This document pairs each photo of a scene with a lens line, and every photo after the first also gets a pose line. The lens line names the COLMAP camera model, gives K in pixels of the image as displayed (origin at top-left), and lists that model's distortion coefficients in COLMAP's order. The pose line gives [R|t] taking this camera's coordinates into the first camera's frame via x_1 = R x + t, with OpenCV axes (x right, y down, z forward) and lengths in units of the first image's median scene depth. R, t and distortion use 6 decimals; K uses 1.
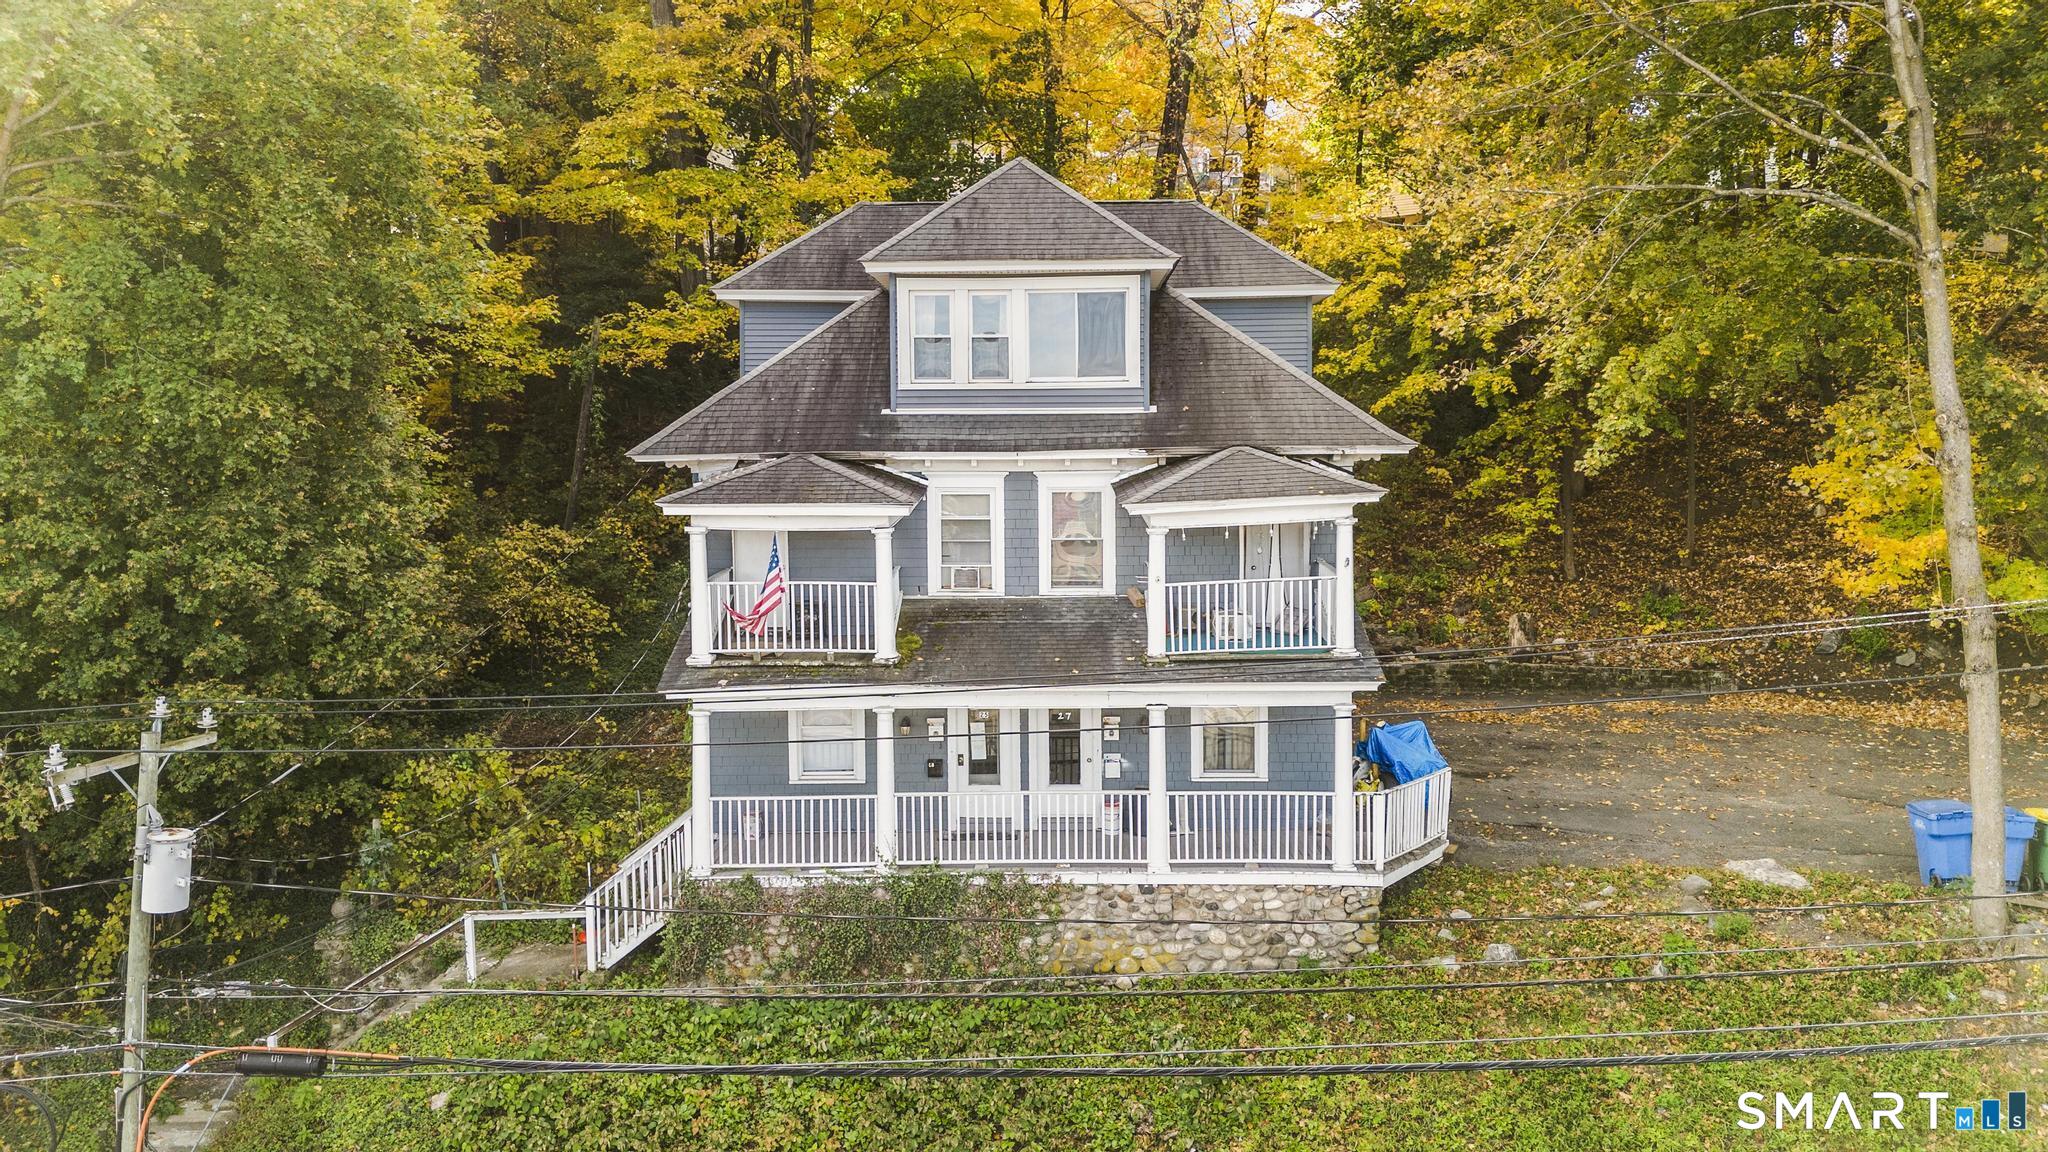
lens RADIAL K [[1508.7, 0, 1024.0], [0, 1508.7, 576.0], [0, 0, 1]] dist [0.069088, -0.049838]
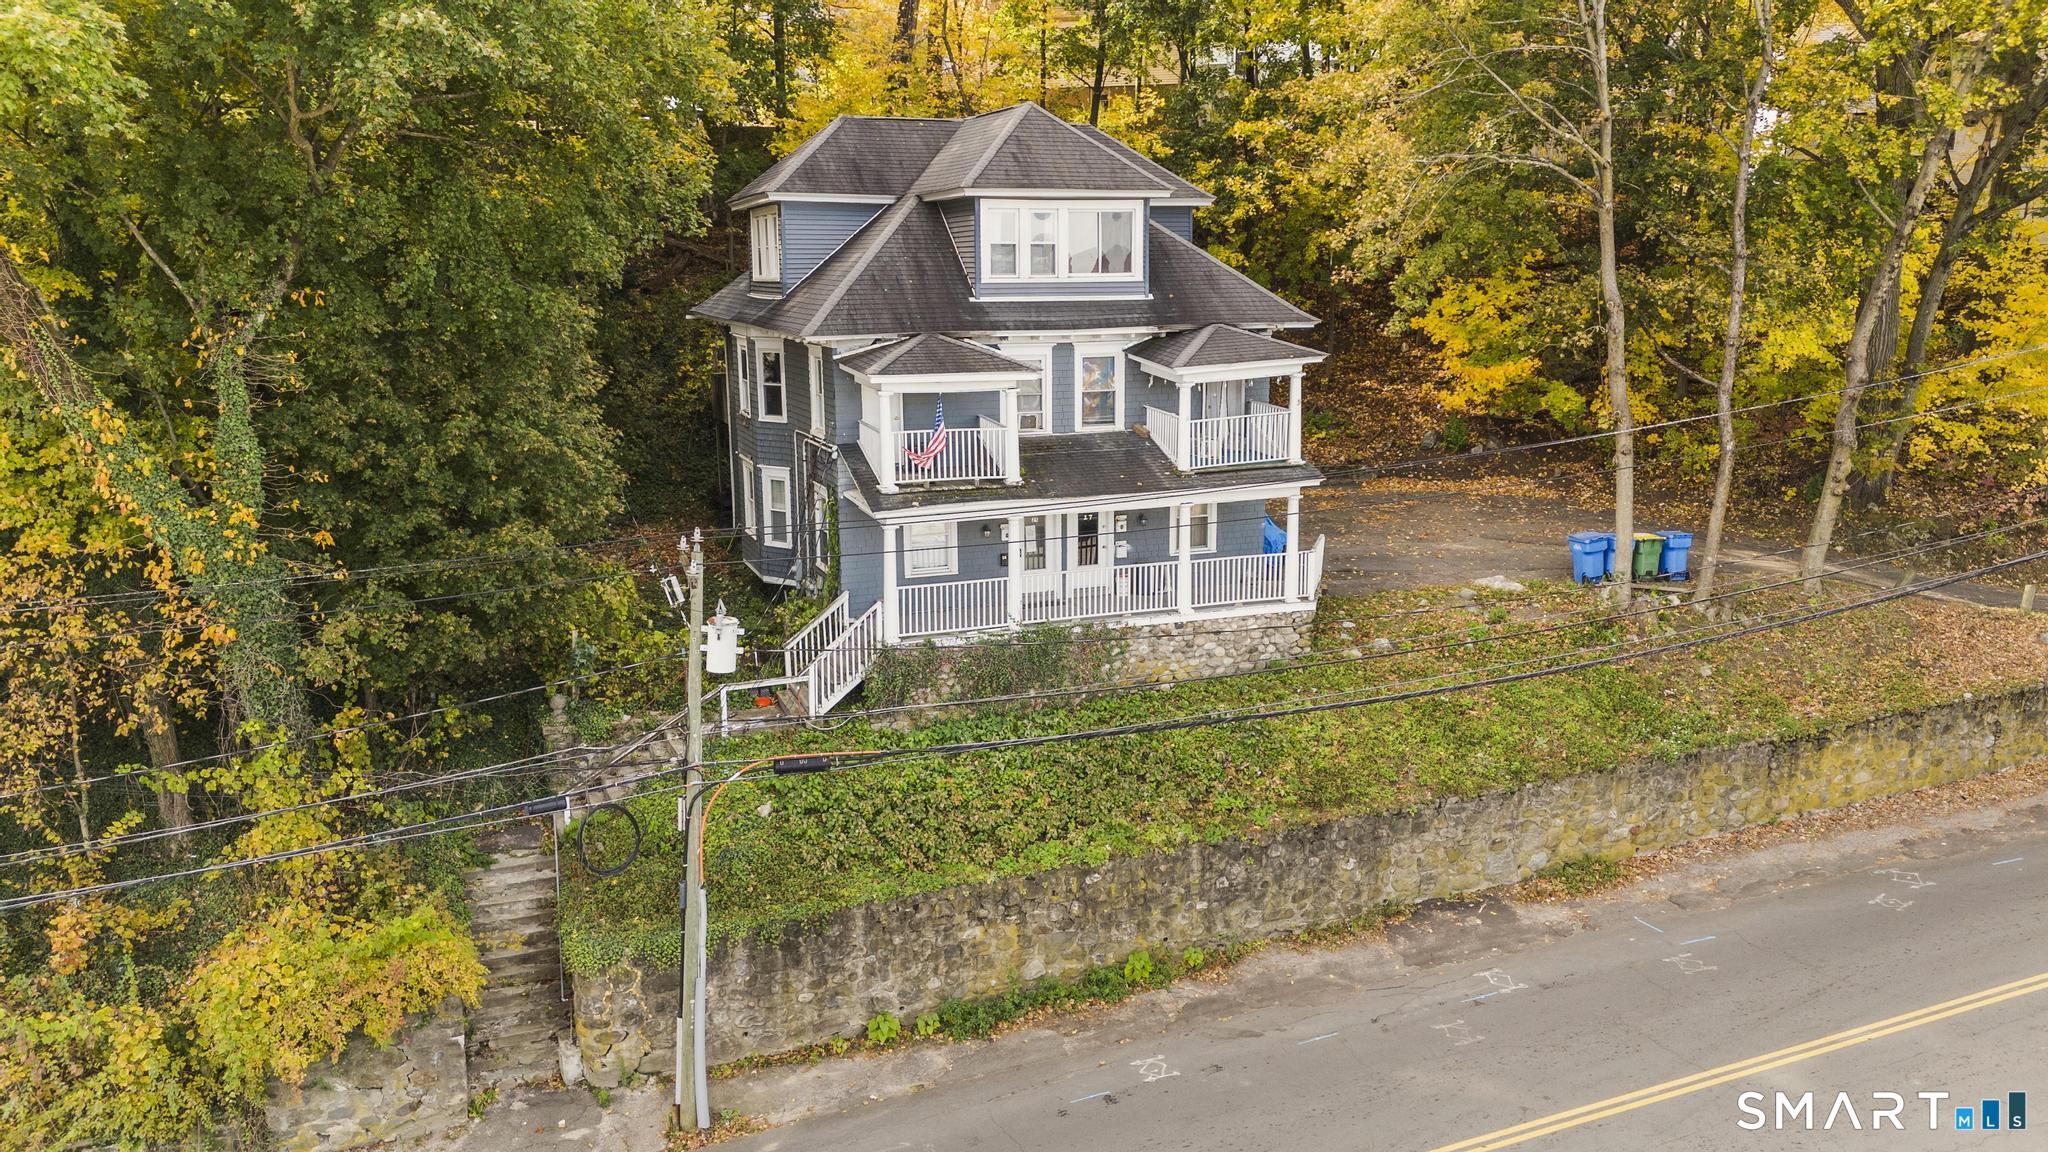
lens RADIAL K [[1505.2, 0, 1024.0], [0, 1505.2, 576.0], [0, 0, 1]] dist [0.112636, -0.129748]
pose [[0.925751, -0.073503, 0.370921, -0.604473], [0.028907, 0.991812, 0.124395, -0.032000], [-0.377028, -0.104436, 0.920295, -0.311083]]
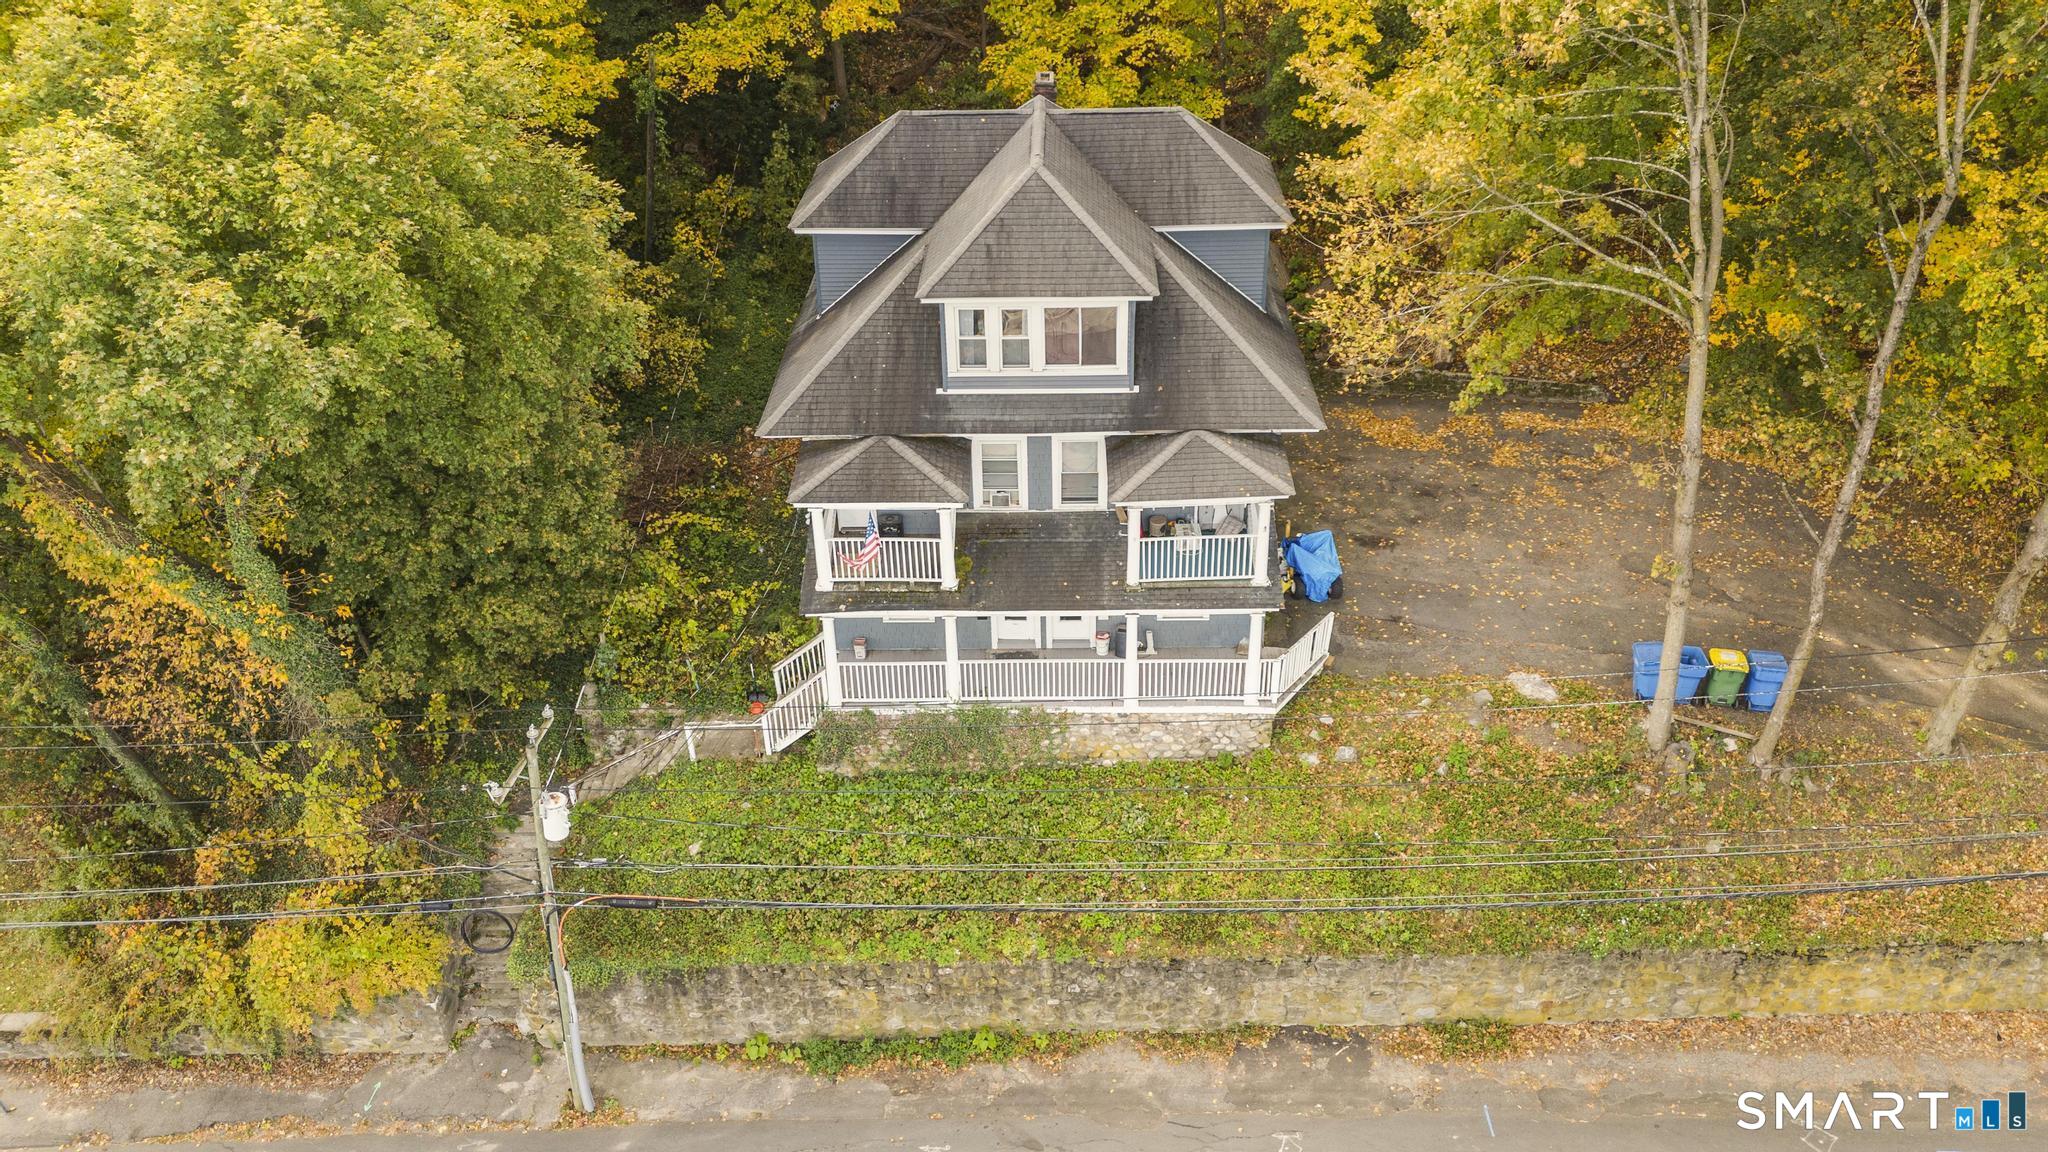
lens RADIAL K [[1505.2, 0, 1024.0], [0, 1505.2, 576.0], [0, 0, 1]] dist [0.112636, -0.129748]
pose [[0.999912, -0.008903, -0.009820, -0.003774], [0.012416, 0.888559, 0.458595, -0.618405], [0.004642, -0.458676, 0.888591, -0.301920]]
